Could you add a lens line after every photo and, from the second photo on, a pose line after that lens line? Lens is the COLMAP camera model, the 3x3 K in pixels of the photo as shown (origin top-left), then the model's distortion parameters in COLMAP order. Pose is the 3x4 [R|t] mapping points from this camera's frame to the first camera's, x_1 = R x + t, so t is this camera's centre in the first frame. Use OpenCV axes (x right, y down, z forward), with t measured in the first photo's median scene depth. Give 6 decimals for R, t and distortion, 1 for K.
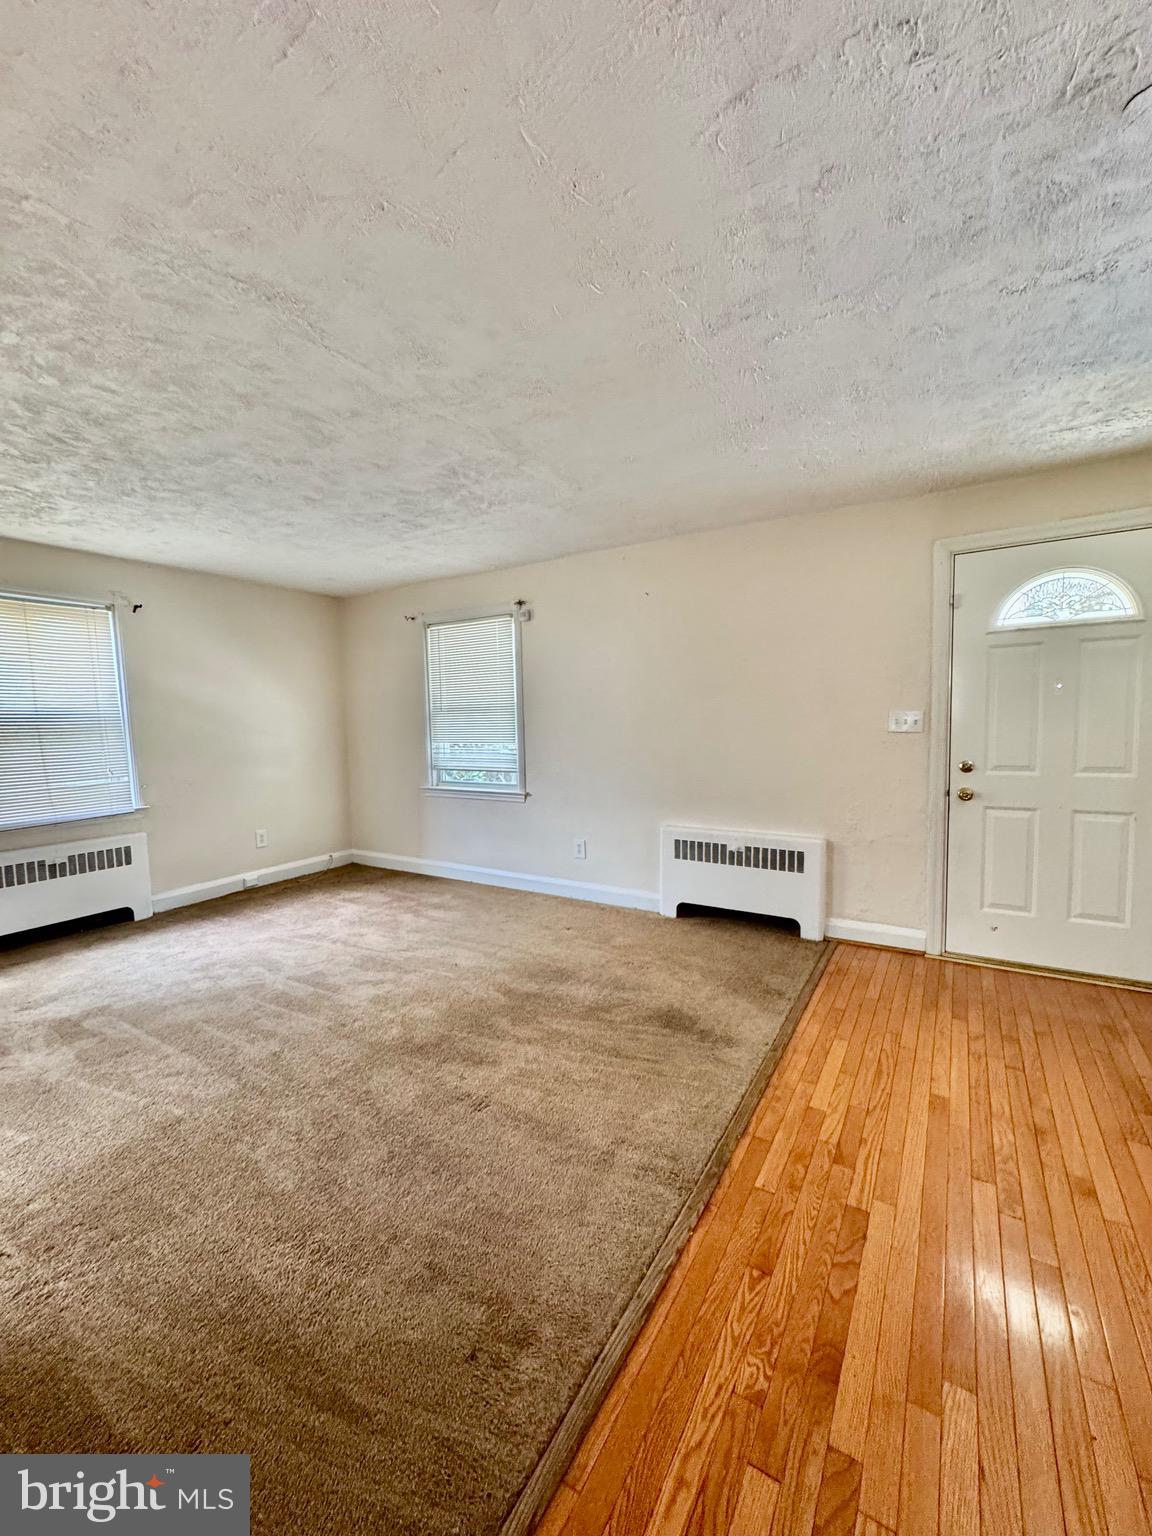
lens RADIAL K [[613.2, 0, 578.5], [0, 613.2, 768.9], [0, 0, 1]] dist [-0.001438, 0.000478]
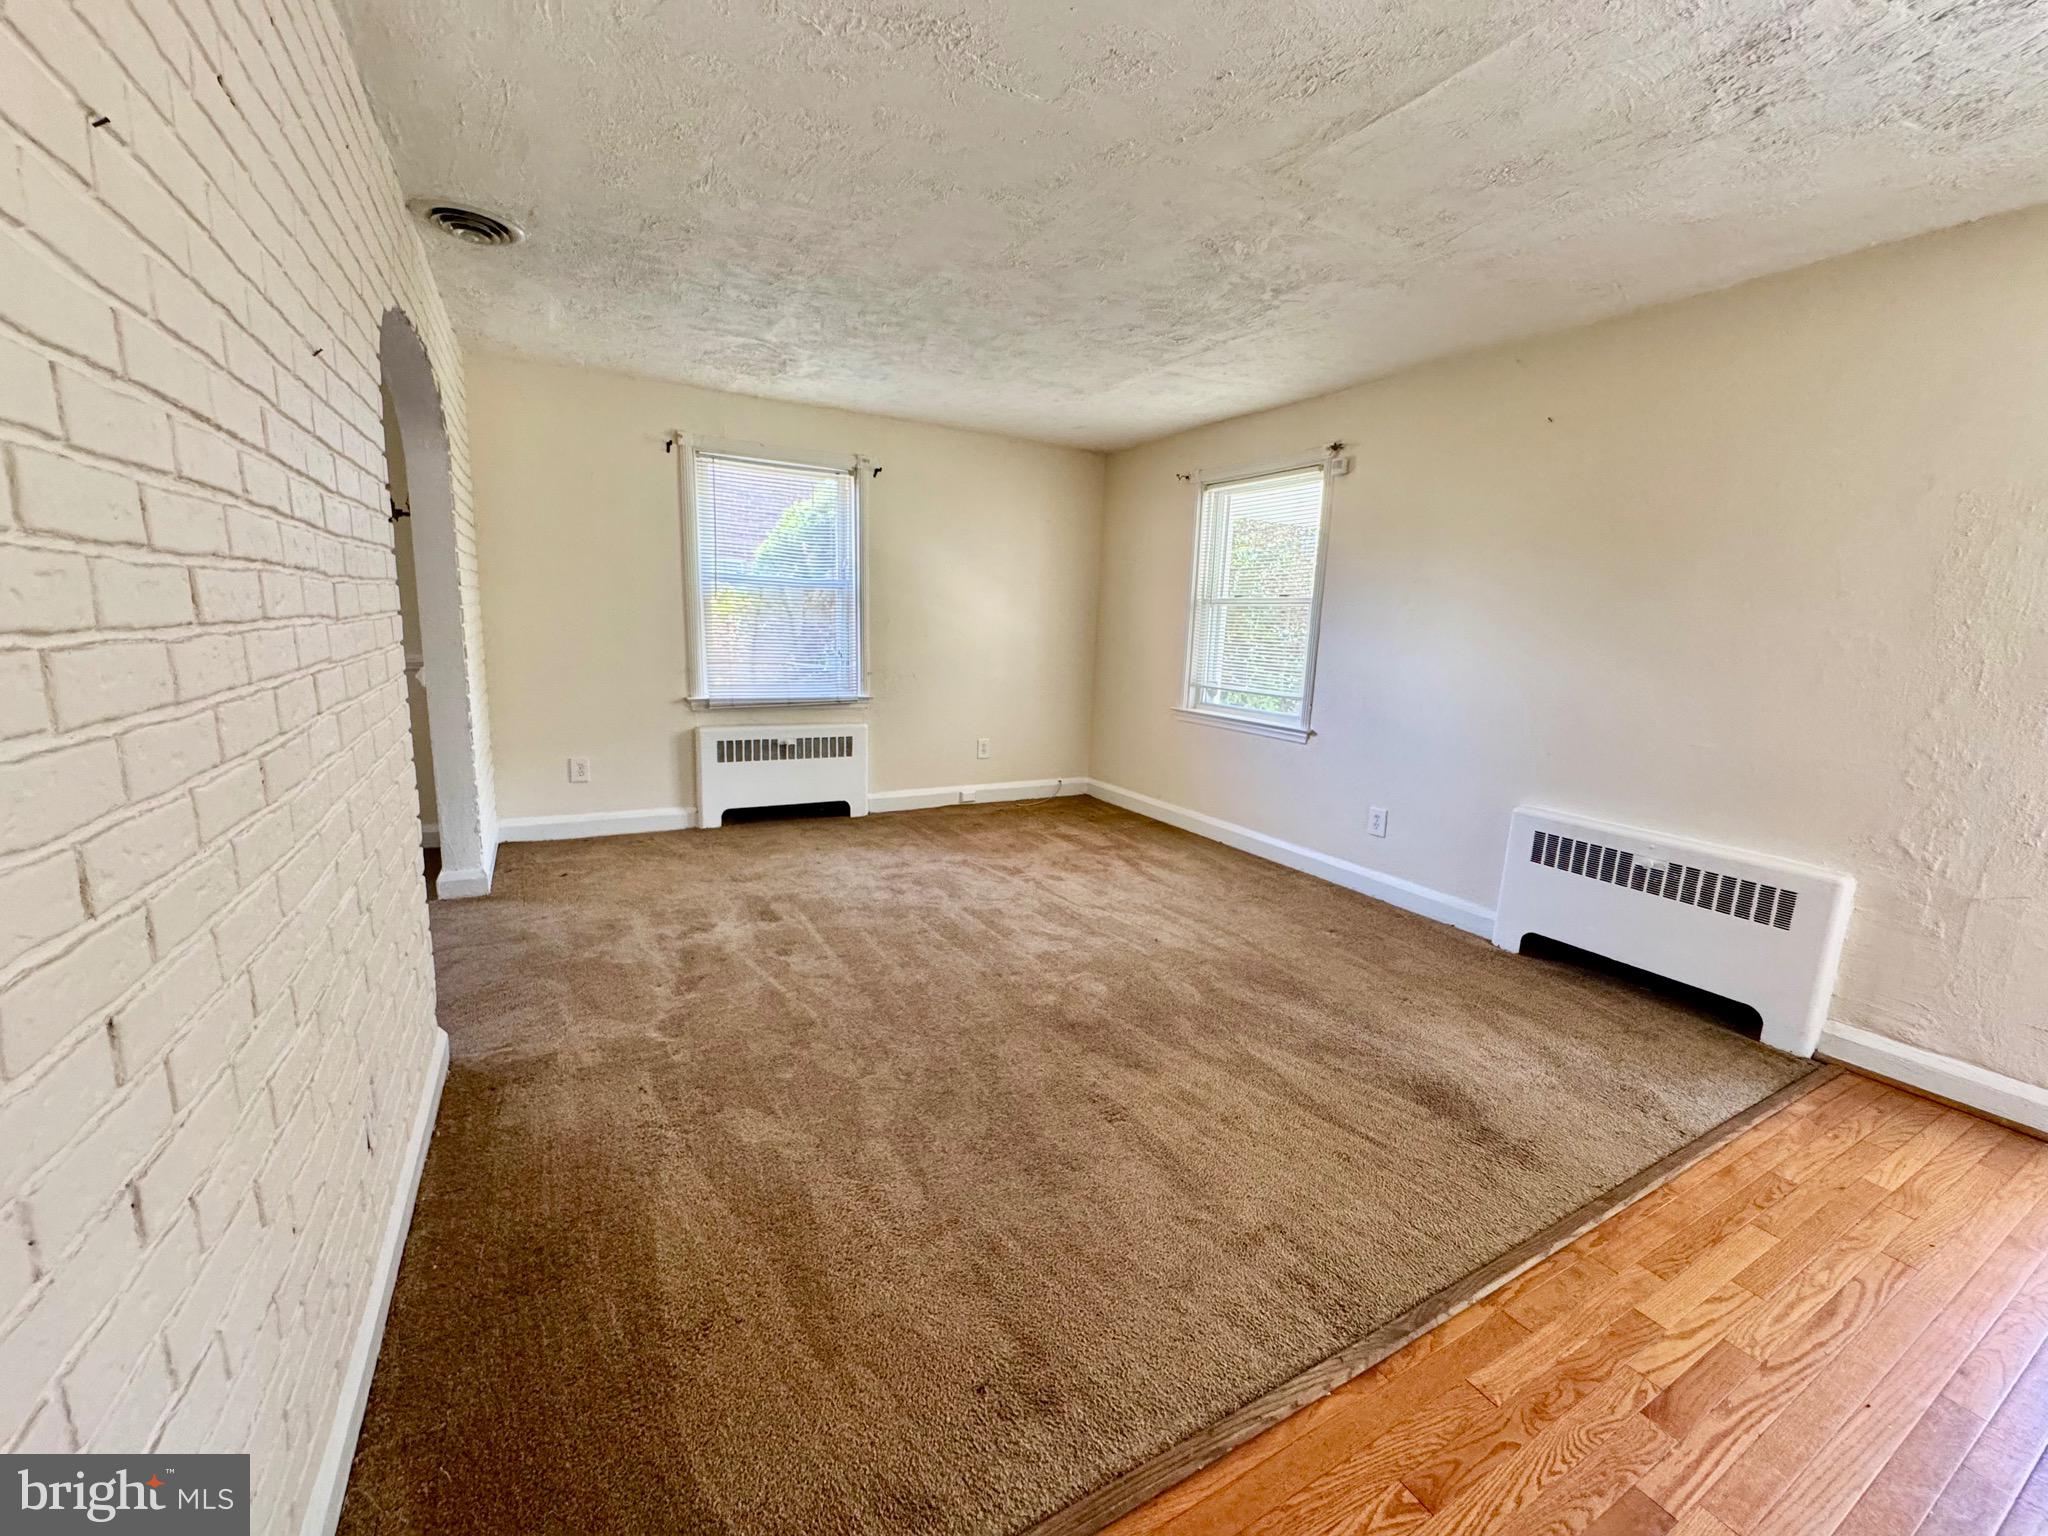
lens RADIAL K [[817.6, 0, 1027.4], [0, 817.6, 766.2], [0, 0, 1]] dist [-0.001438, 0.000478]
pose [[0.873332, 0.135913, -0.467781, 0.108563], [-0.094838, 0.989353, 0.110394, 0.011215], [0.477804, -0.052047, 0.876923, 0.053370]]
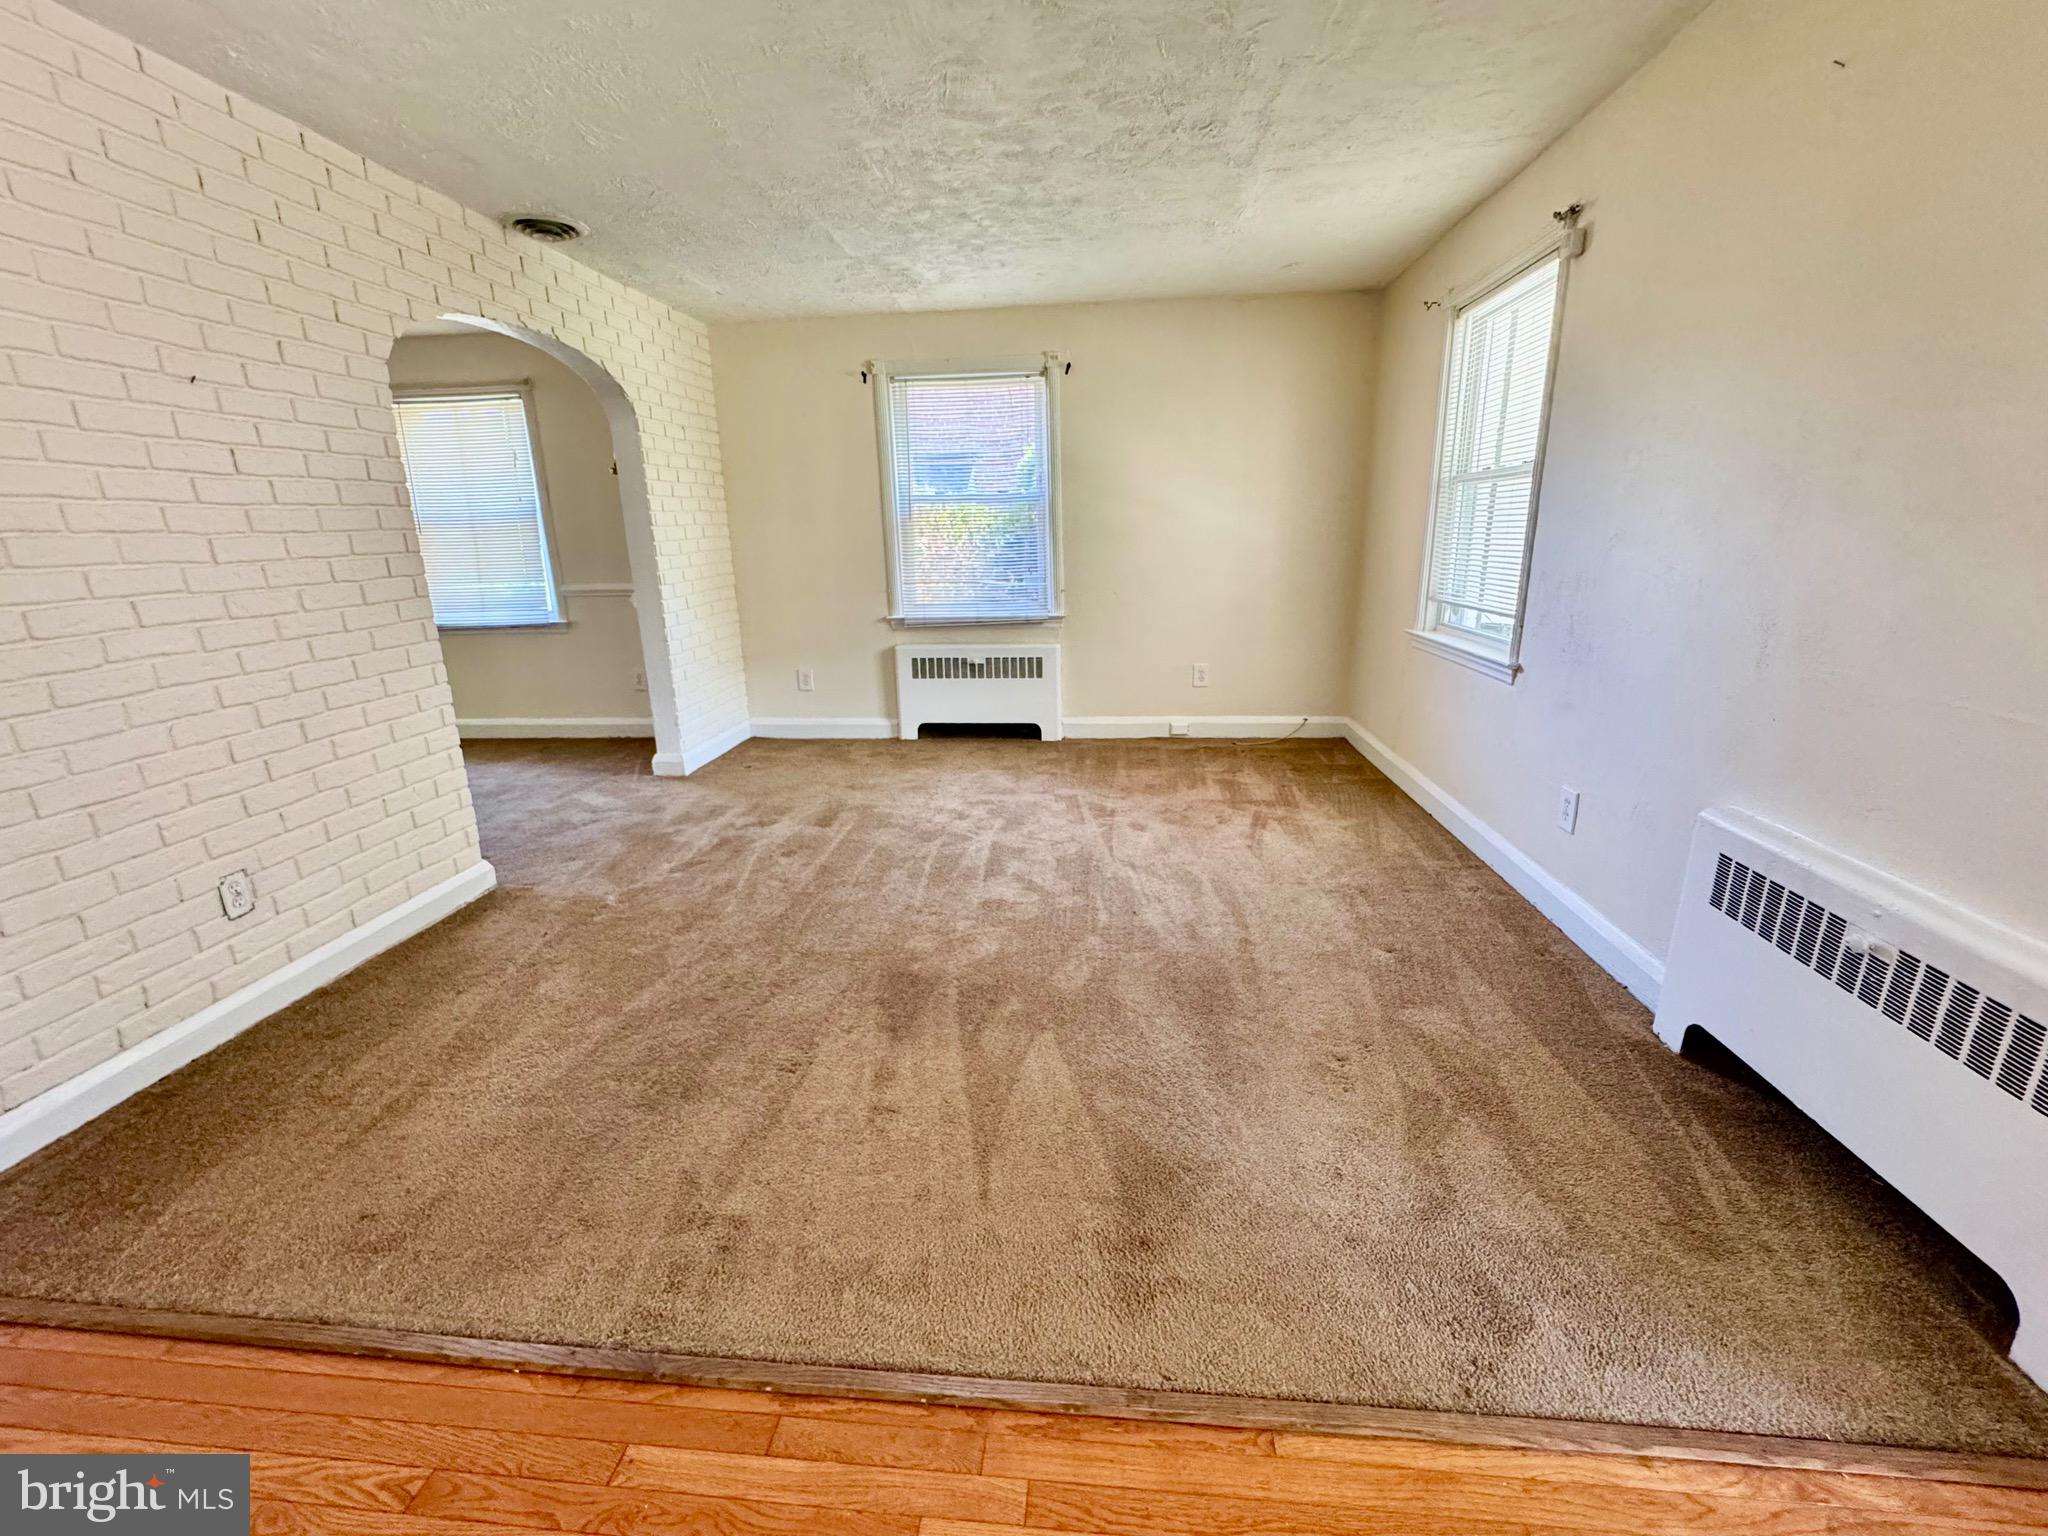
lens RADIAL K [[858.5, 0, 1029.2], [0, 858.5, 768.6], [0, 0, 1]] dist [-0.002527, 0.000255]
pose [[0.439801, 0.249760, -0.862667, 0.492957], [-0.060706, 0.966623, 0.248908, -0.036033], [0.896041, -0.057101, 0.440284, 0.549098]]
